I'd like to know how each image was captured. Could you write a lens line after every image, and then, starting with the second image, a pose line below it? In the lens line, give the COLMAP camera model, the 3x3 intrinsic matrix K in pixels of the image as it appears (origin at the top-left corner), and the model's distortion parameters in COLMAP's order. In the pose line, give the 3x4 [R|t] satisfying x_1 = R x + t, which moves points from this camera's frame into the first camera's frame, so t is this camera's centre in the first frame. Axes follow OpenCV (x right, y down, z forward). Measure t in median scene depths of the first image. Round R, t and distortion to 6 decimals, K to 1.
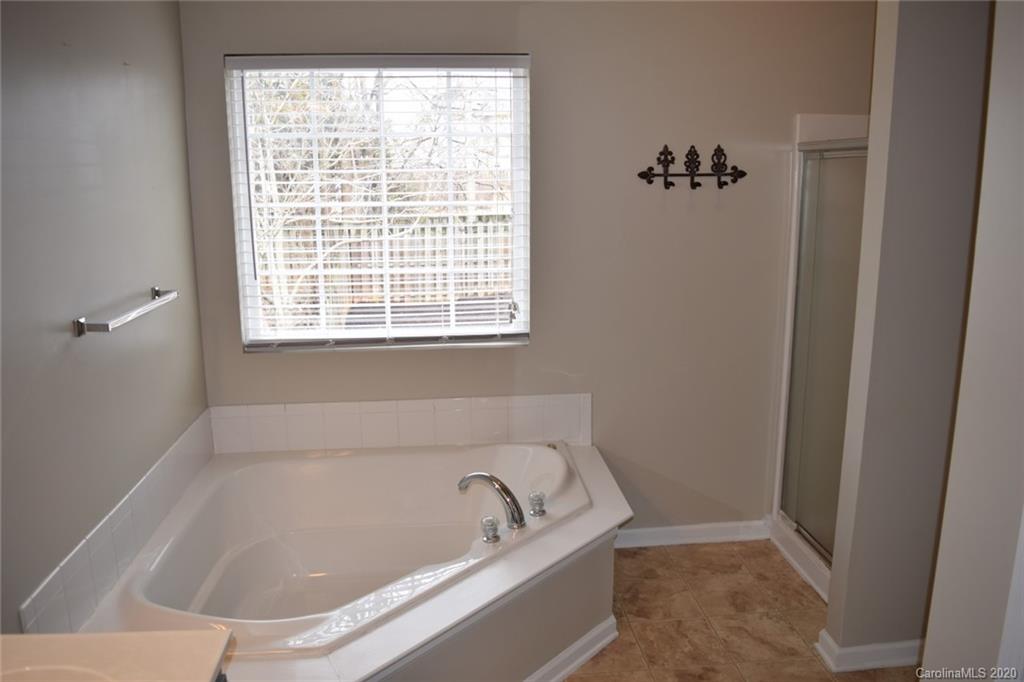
lens RADIAL K [[809.2, 0, 515.1], [0, 809.2, 346.6], [0, 0, 1]] dist [-0.087811, 0.010488]
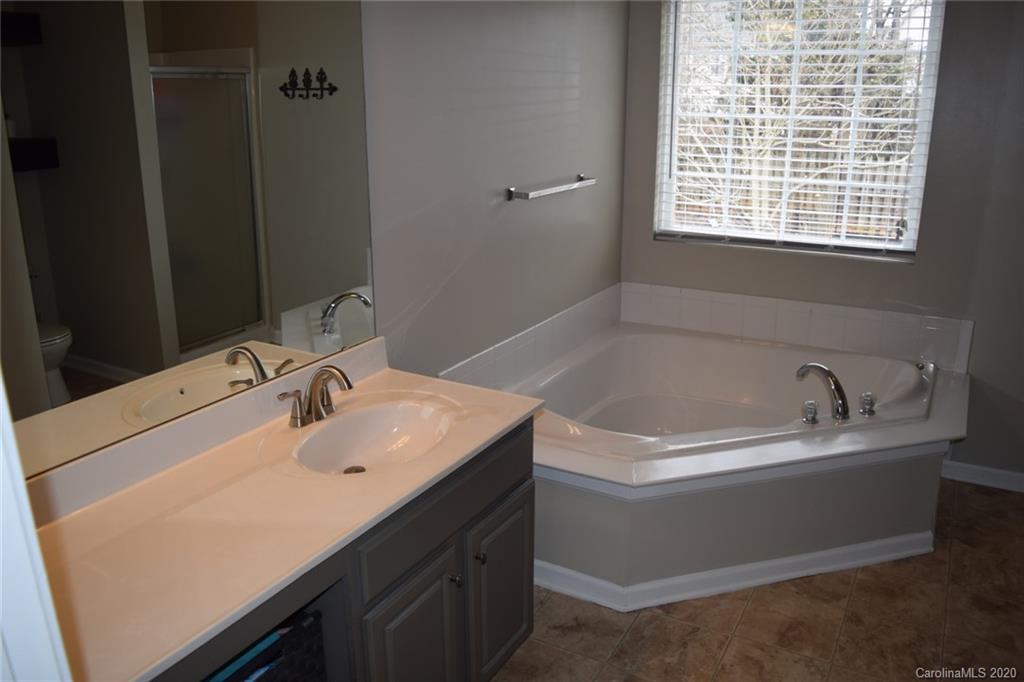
lens RADIAL K [[809.2, 0, 515.1], [0, 809.2, 346.6], [0, 0, 1]] dist [-0.087811, 0.010488]
pose [[0.820780, 0.174157, -0.544049, 0.177631], [-0.122745, 0.983915, 0.129784, 0.035681], [0.557901, -0.039745, 0.828955, -0.114005]]
